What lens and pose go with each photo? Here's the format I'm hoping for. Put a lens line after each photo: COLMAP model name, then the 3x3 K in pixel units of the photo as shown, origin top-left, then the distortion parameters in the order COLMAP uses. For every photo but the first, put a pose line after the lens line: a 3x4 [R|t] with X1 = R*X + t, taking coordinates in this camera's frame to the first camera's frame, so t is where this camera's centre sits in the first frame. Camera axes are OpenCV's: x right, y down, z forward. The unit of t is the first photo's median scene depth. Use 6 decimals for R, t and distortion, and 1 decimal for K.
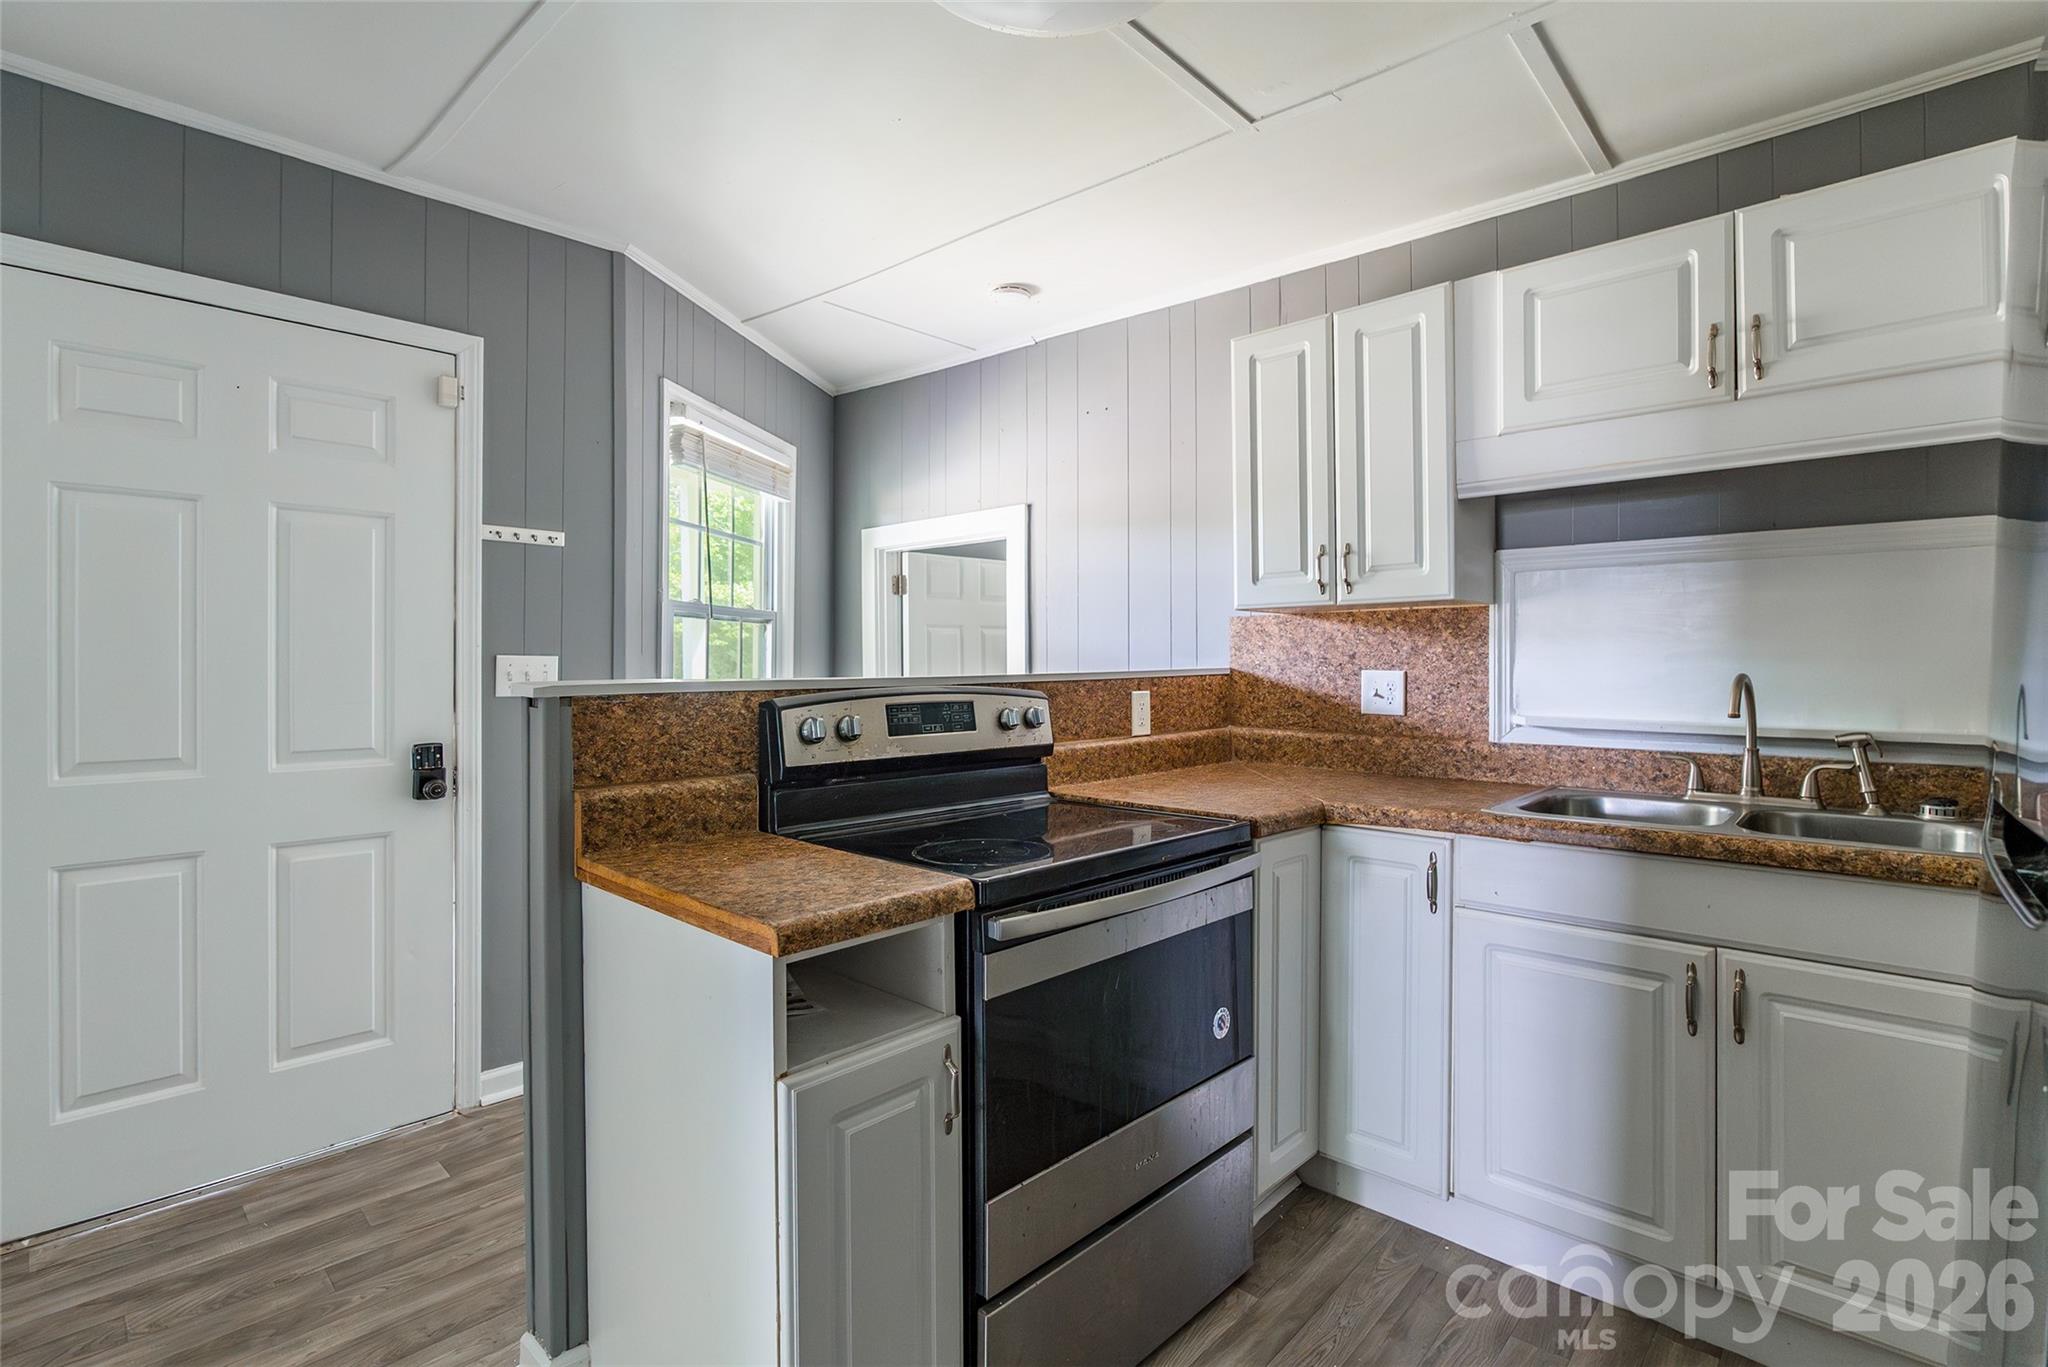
lens RADIAL K [[979.4, 0, 1053.0], [0, 979.4, 656.4], [0, 0, 1]] dist [-0.002505, -0.000196]
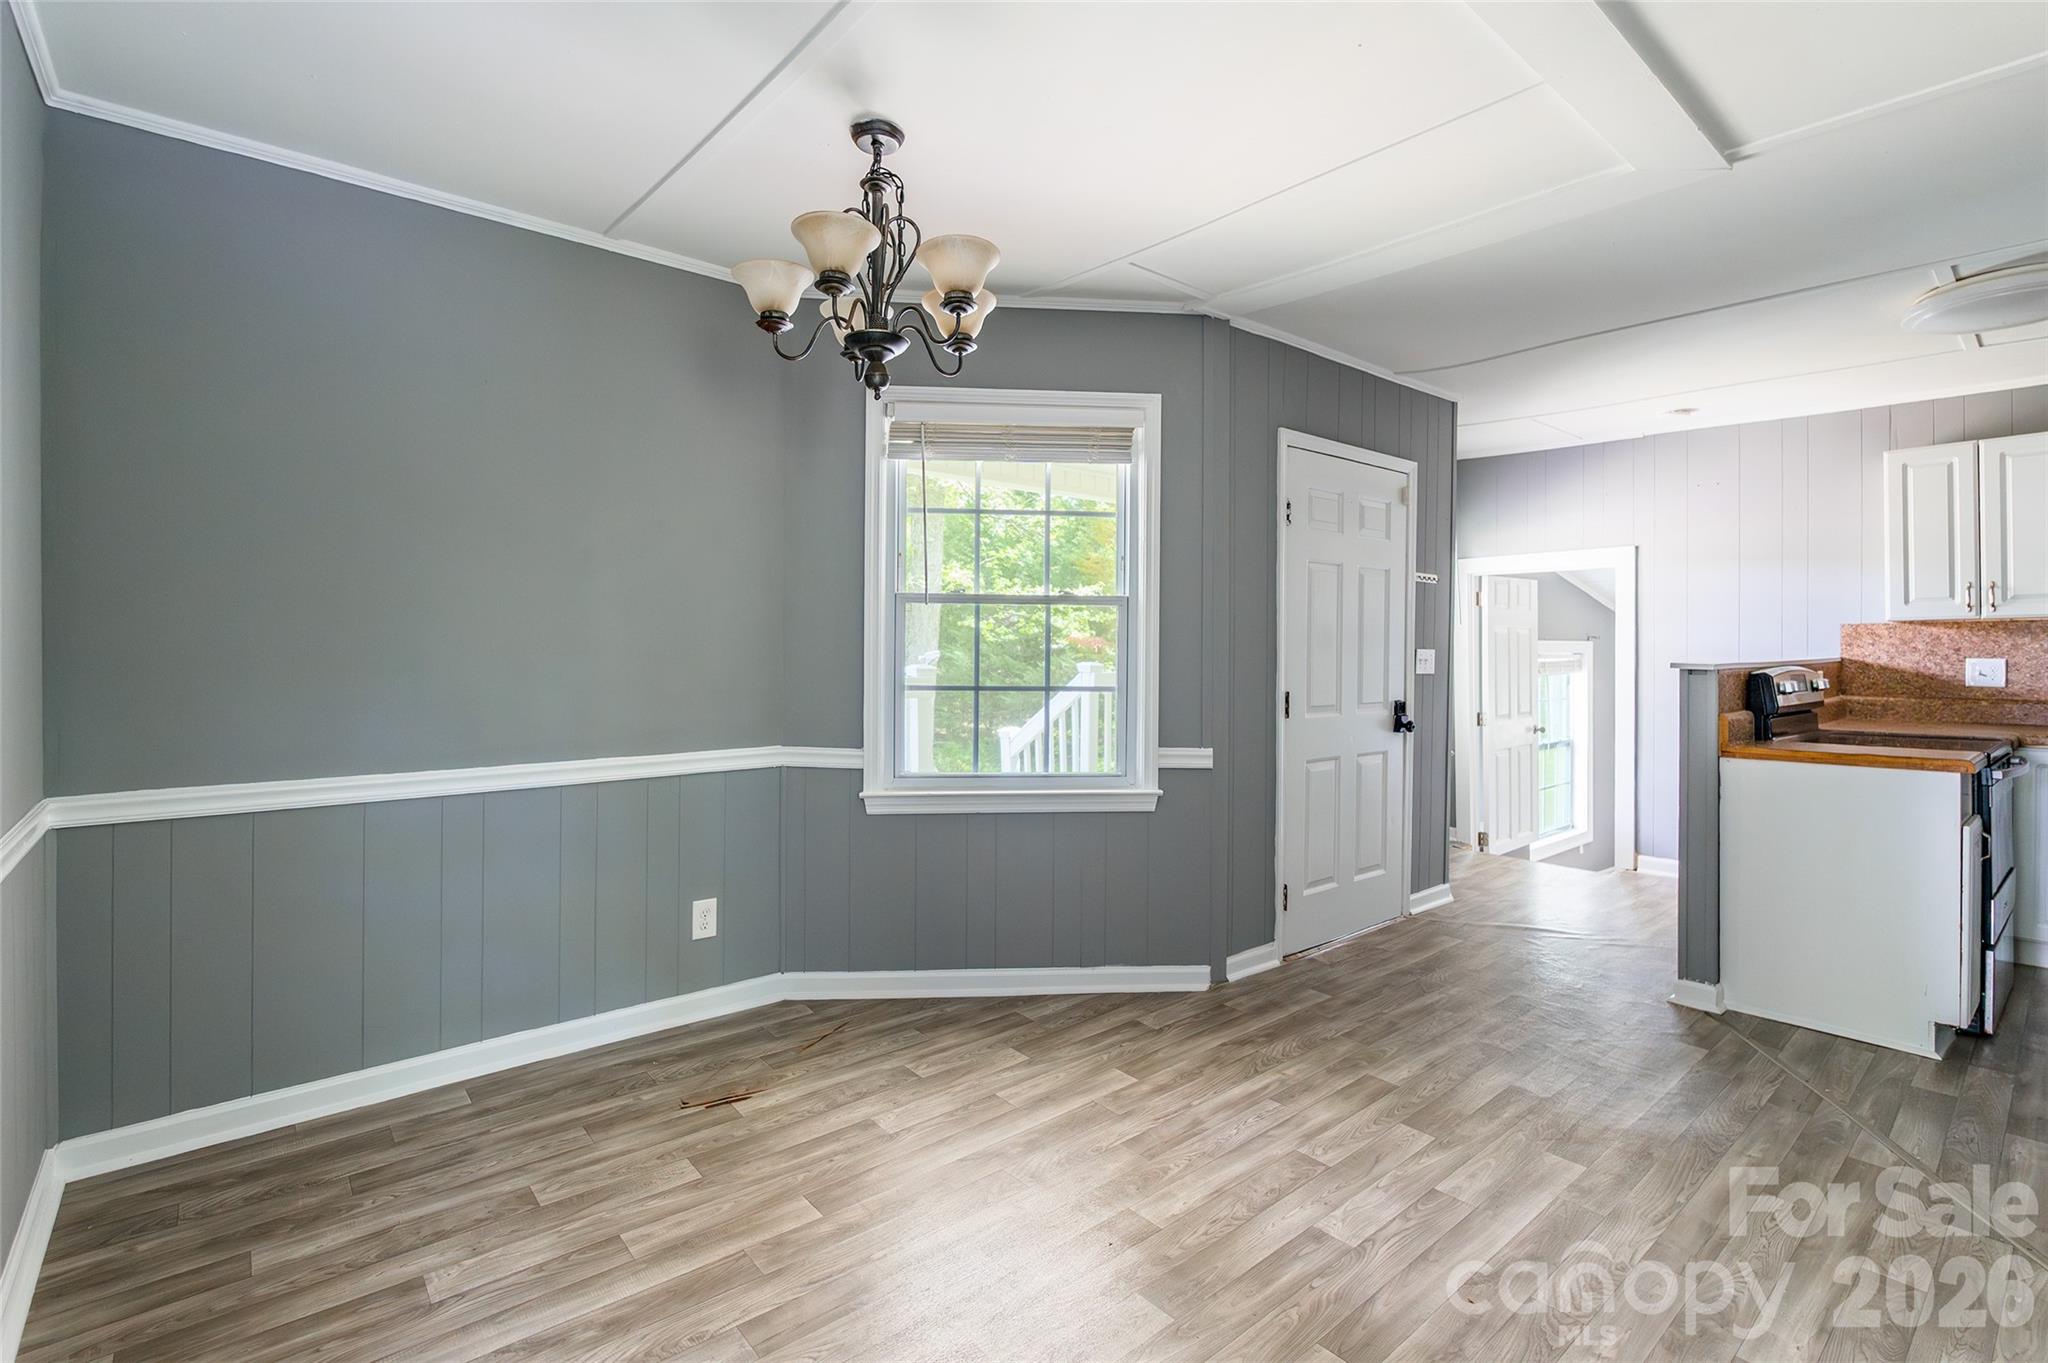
lens RADIAL K [[967.9, 0, 1066.7], [0, 967.9, 653.2], [0, 0, 1]] dist [0.009065, -0.000133]
pose [[0.995955, 0.001270, -0.089840, -1.071960], [-0.000792, 0.999985, 0.005351, -0.002044], [0.089846, -0.005258, 0.995942, -0.752284]]
